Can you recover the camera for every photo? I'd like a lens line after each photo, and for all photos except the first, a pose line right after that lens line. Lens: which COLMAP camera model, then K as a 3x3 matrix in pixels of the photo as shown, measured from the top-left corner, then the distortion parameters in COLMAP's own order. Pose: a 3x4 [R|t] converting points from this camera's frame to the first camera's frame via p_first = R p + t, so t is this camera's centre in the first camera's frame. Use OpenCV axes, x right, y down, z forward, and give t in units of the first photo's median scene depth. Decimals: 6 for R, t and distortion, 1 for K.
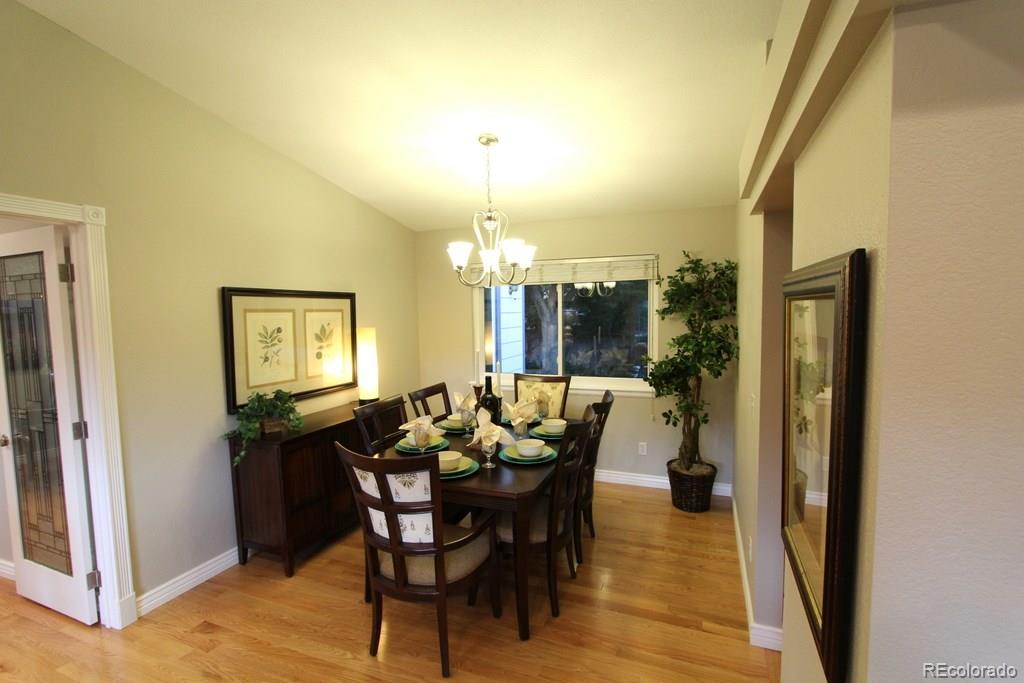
lens RADIAL K [[480.3, 0, 512.0], [0, 480.3, 341.5], [0, 0, 1]] dist [-0.016756, 0.000580]
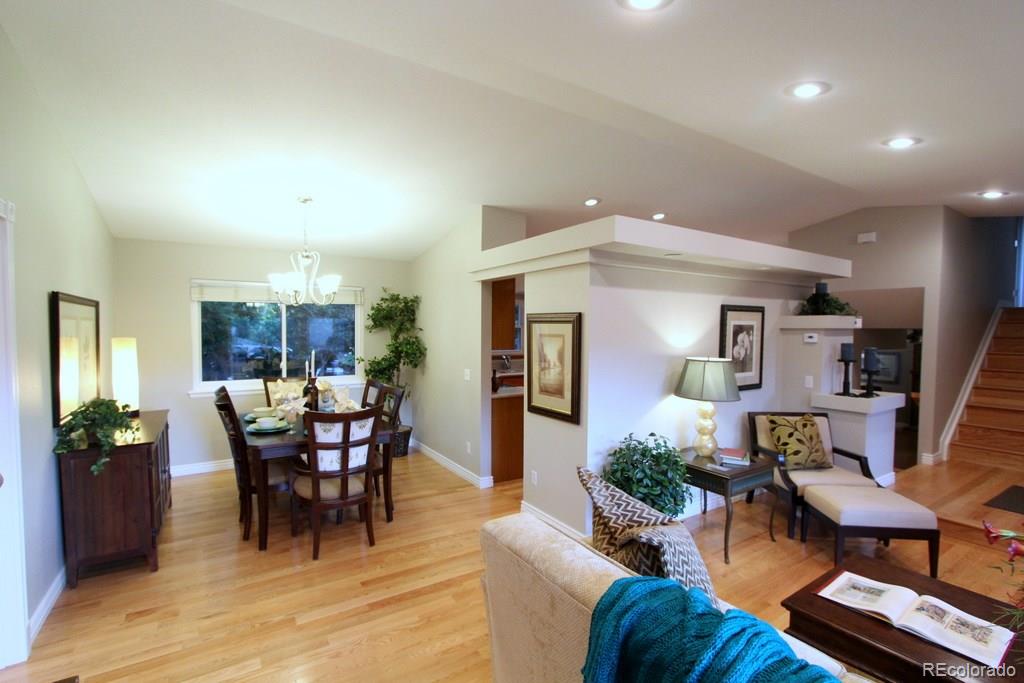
lens RADIAL K [[480.3, 0, 512.0], [0, 480.3, 341.5], [0, 0, 1]] dist [-0.016756, 0.000580]
pose [[0.580622, -0.002236, 0.814170, -0.813901], [0.034397, 0.999171, -0.021786, 0.034752], [-0.813446, 0.040655, 0.580218, -0.256486]]
